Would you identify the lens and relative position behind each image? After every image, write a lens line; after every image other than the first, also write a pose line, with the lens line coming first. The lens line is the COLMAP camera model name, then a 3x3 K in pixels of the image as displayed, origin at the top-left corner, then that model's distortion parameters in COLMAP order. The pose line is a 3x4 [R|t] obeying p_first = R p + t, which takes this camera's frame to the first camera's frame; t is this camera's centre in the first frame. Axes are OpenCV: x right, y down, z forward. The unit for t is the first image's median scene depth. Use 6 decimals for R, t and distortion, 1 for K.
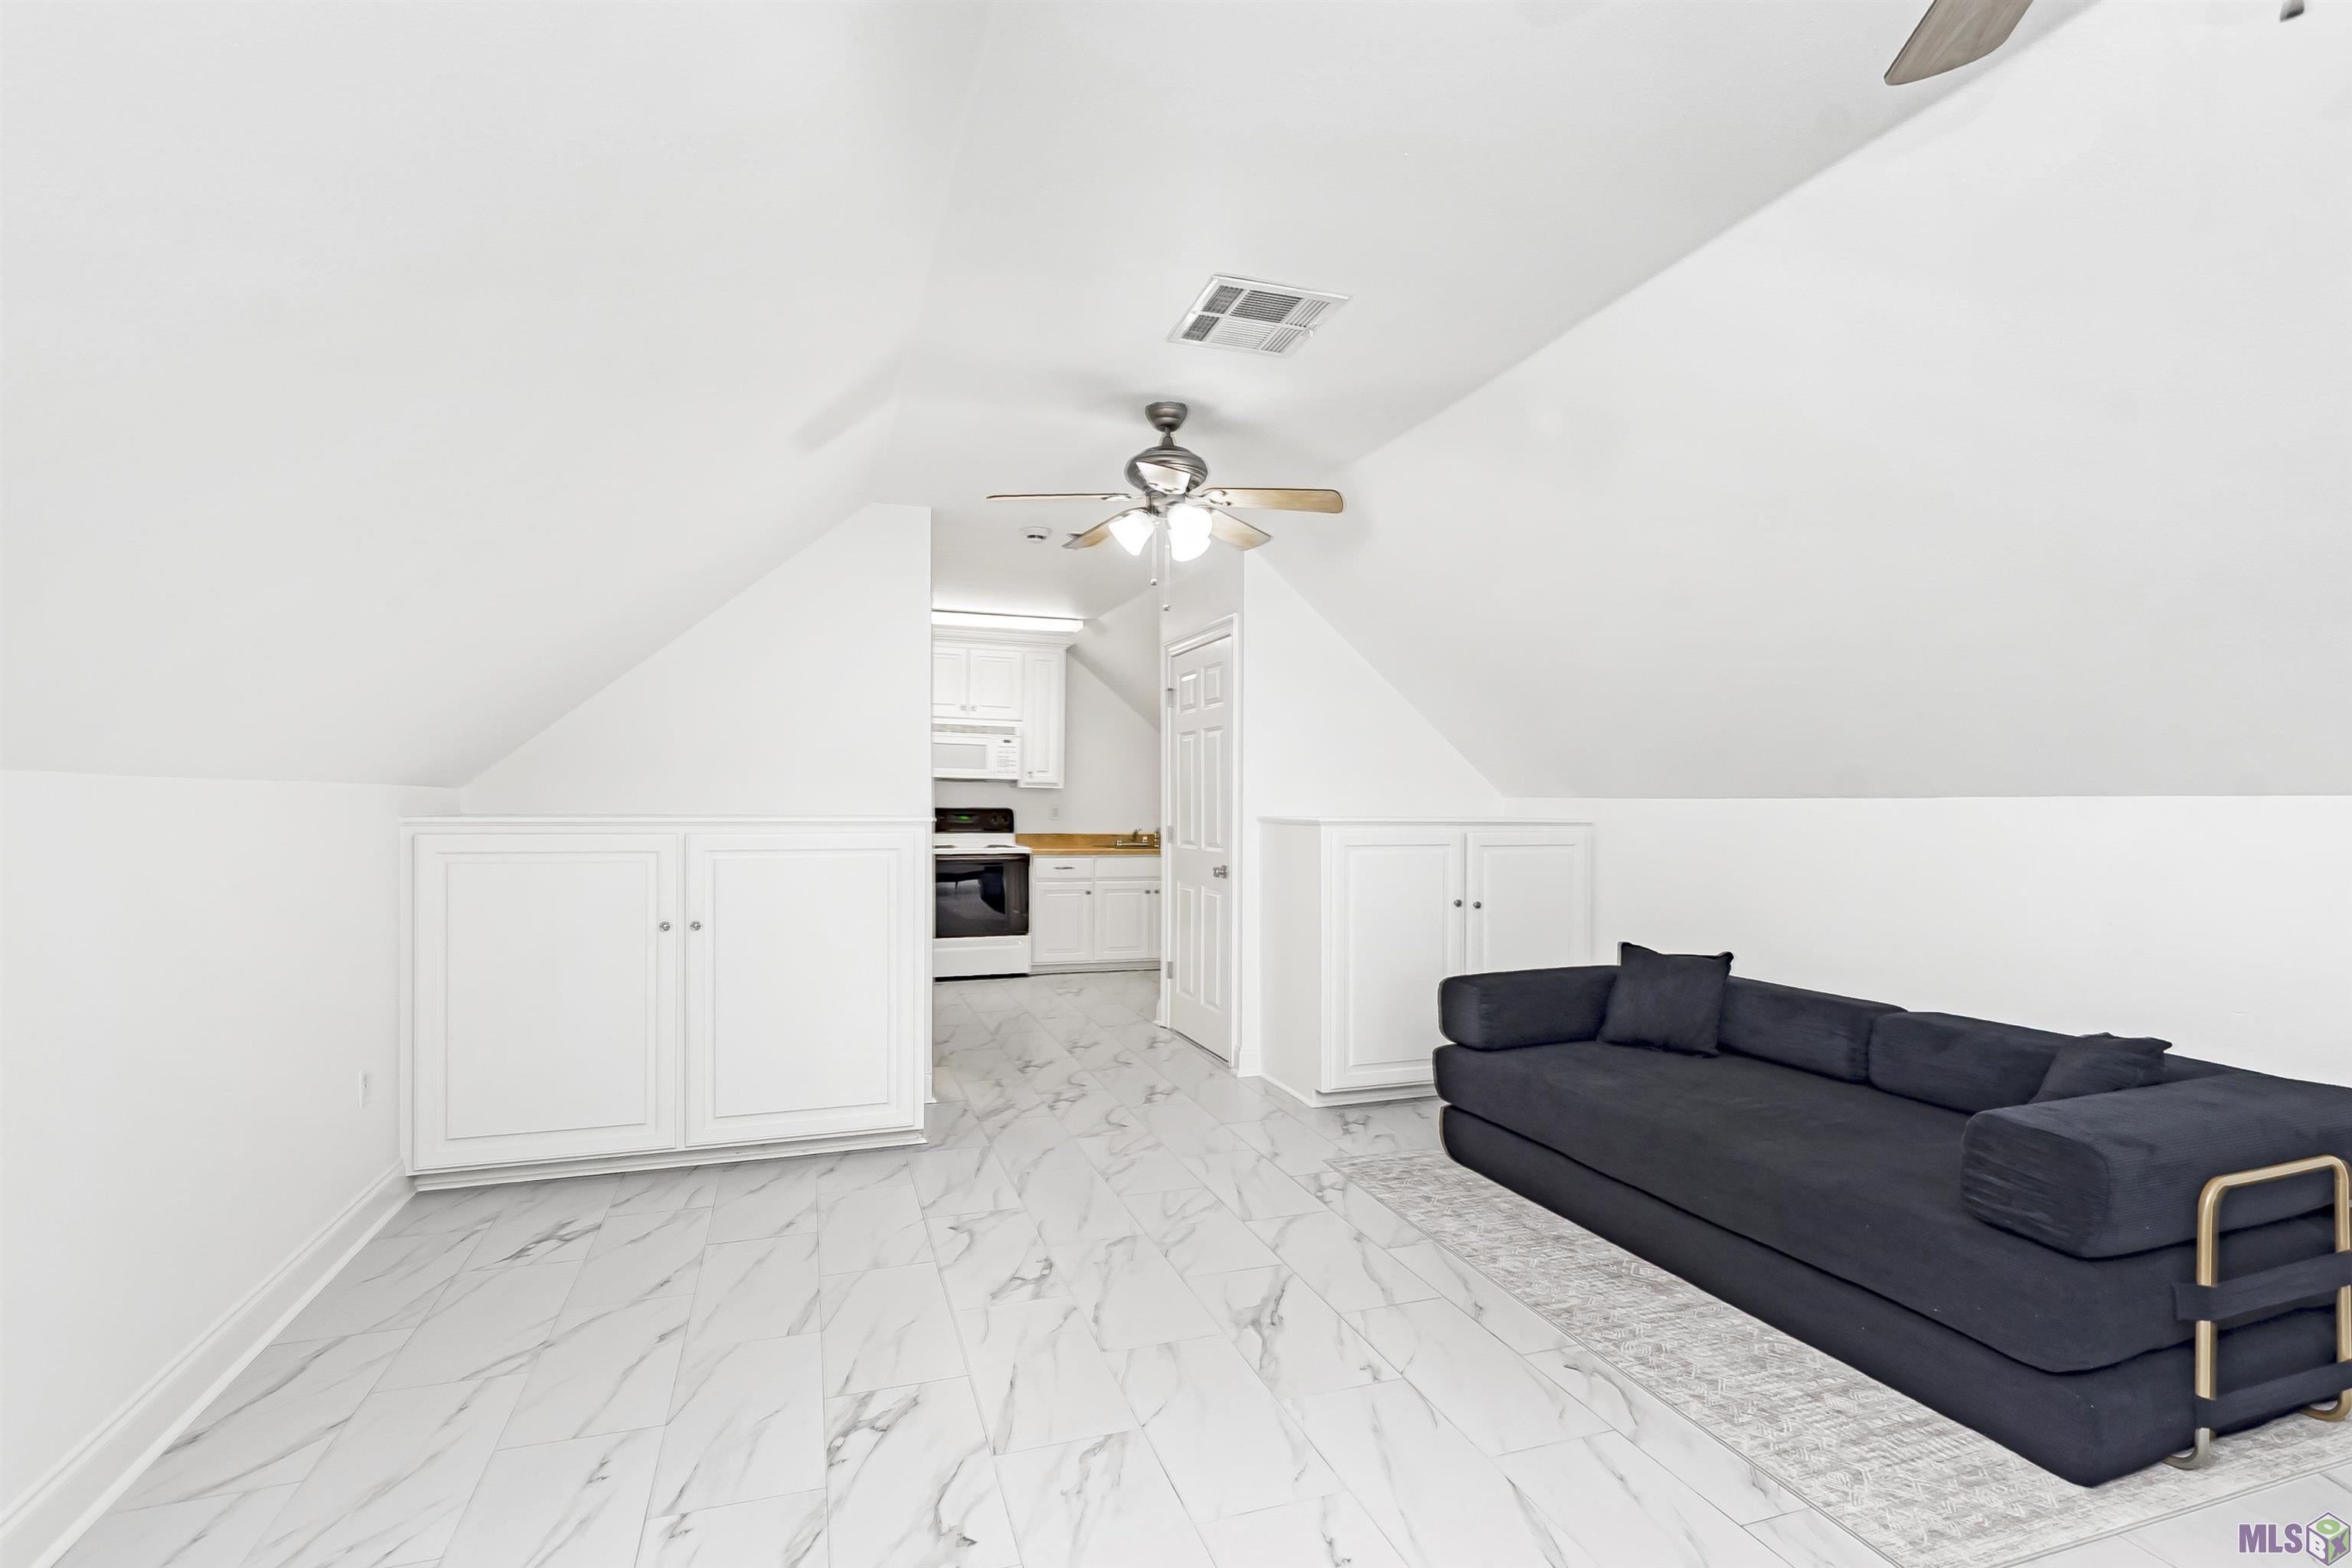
lens RADIAL K [[1059.2, 0, 1176.9], [0, 1059.2, 786.0], [0, 0, 1]] dist [0.003097, 0.000062]
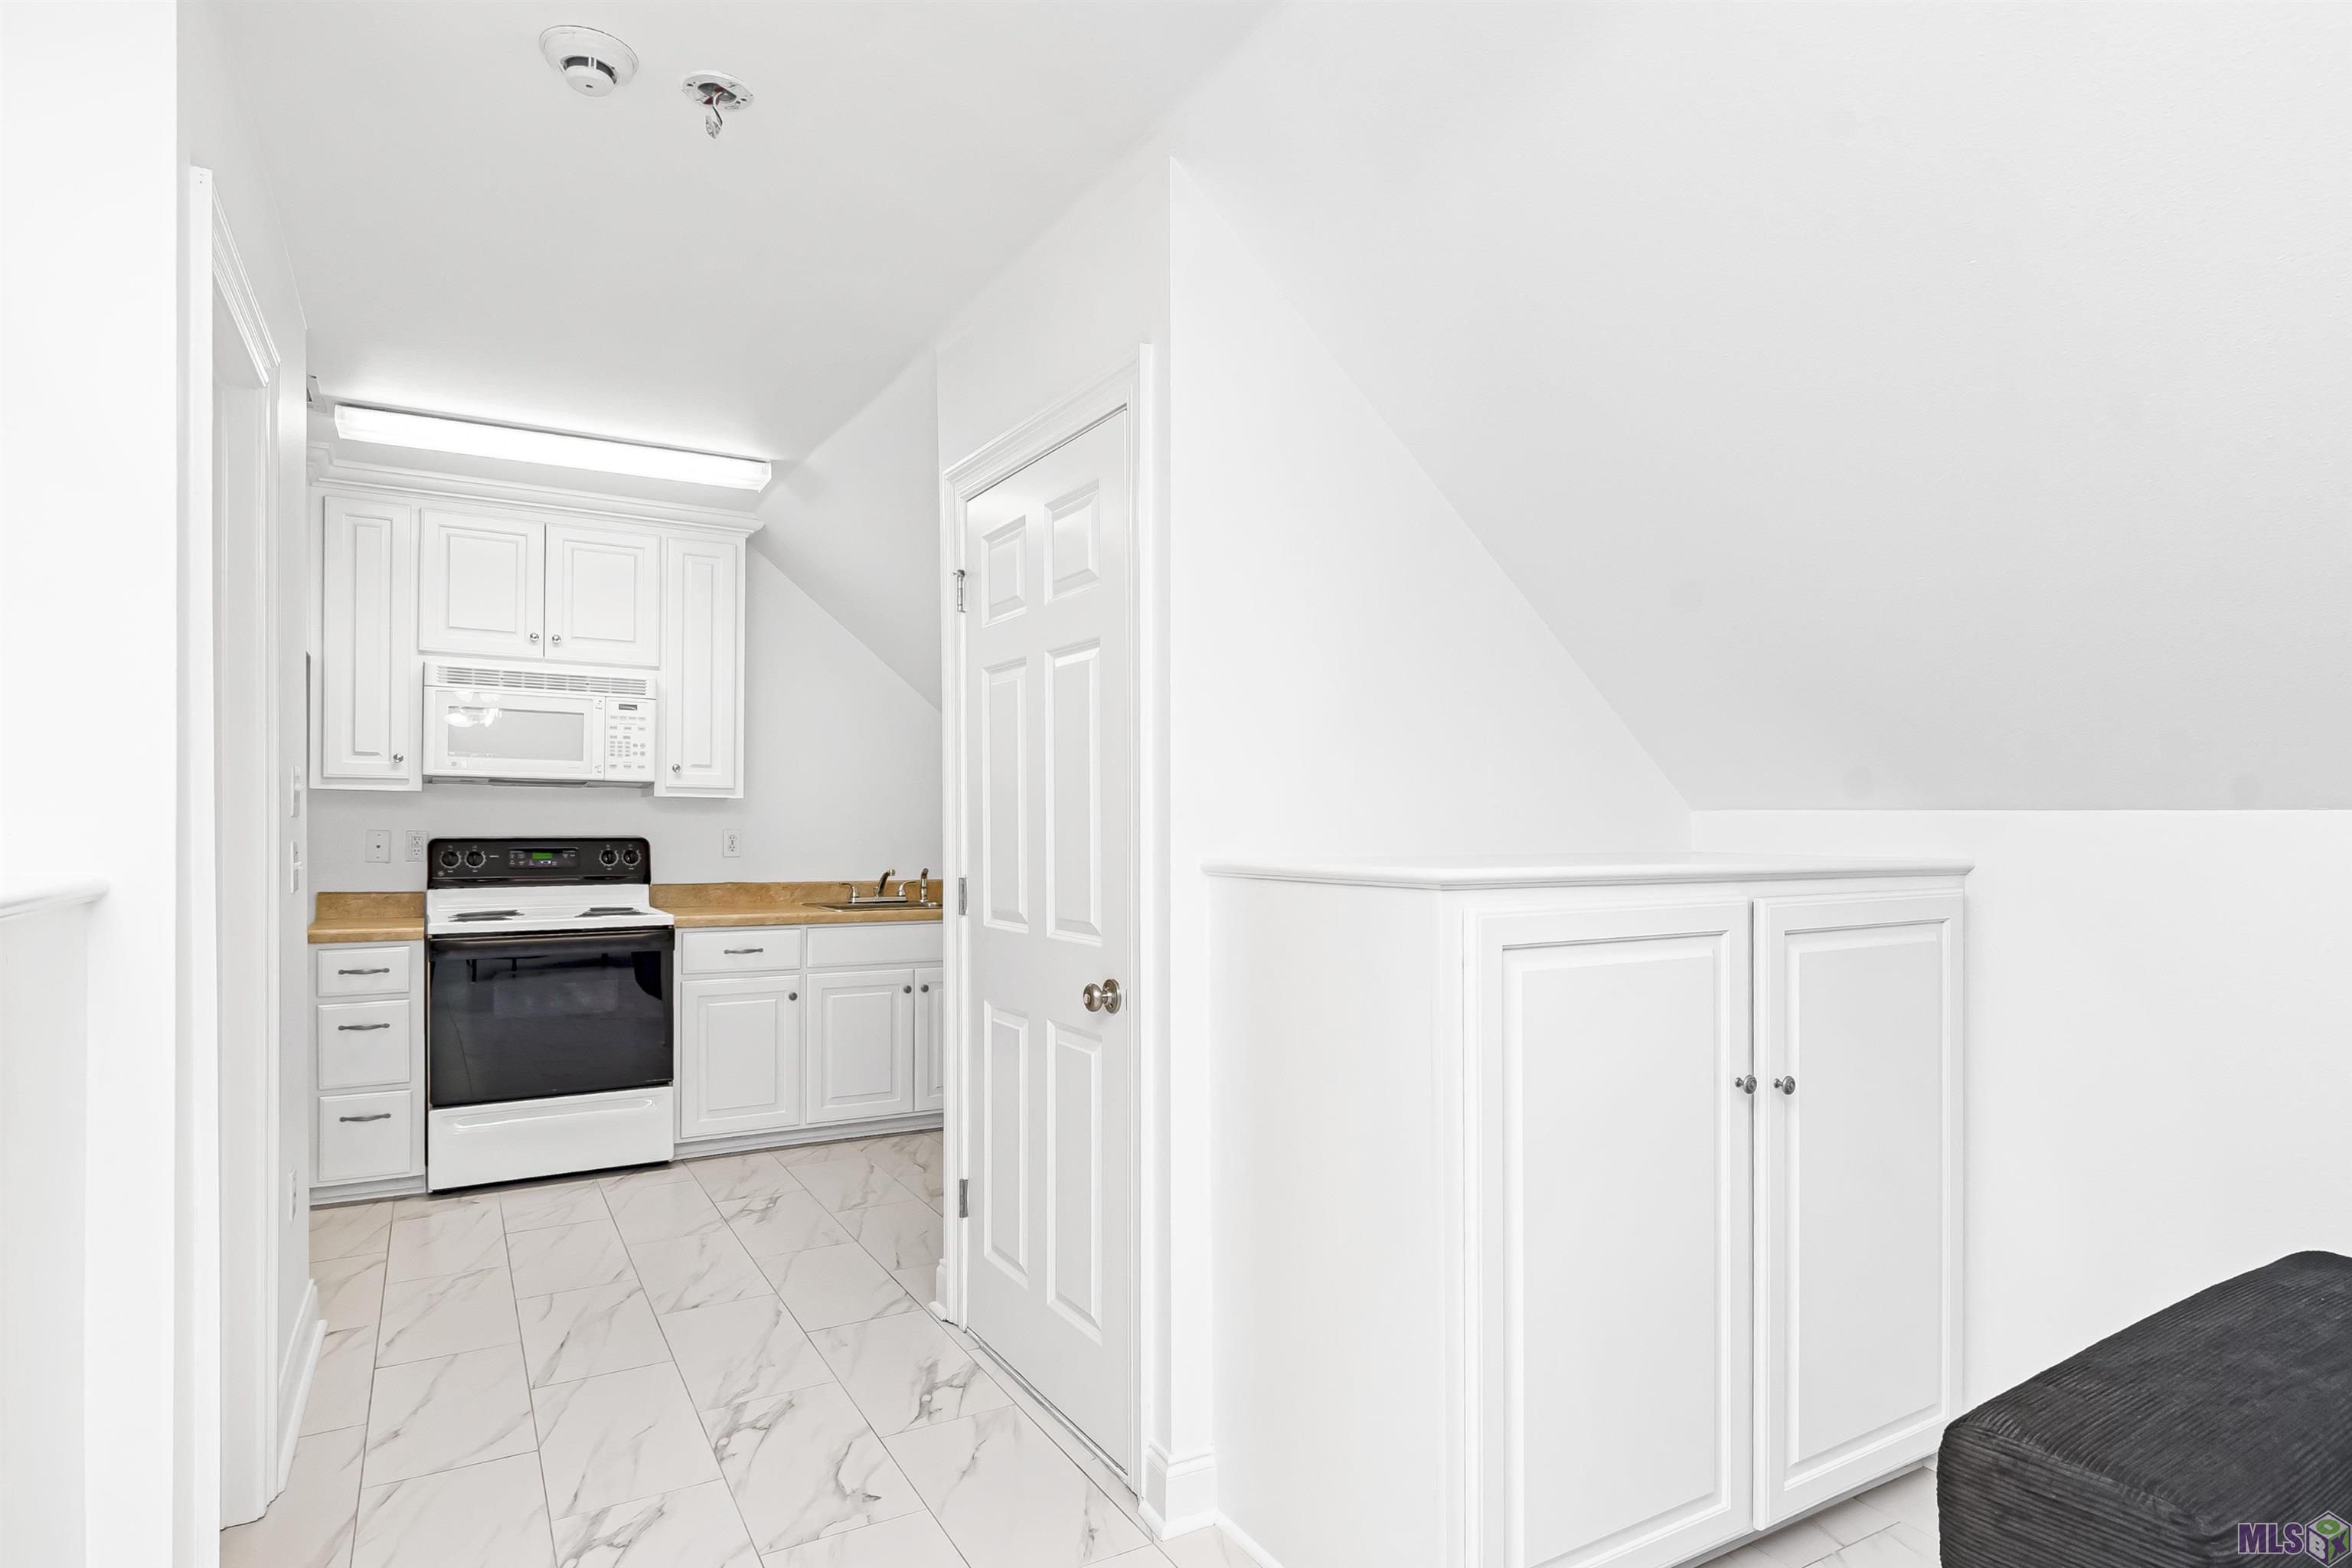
lens RADIAL K [[1211.5, 0, 1182.4], [0, 1211.5, 819.9], [0, 0, 1]] dist [-0.003667, -0.002371]
pose [[0.979704, -0.003559, 0.200418, -0.015071], [0.001023, 0.999918, 0.012757, 0.005482], [-0.200447, -0.012293, 0.979627, 0.380471]]
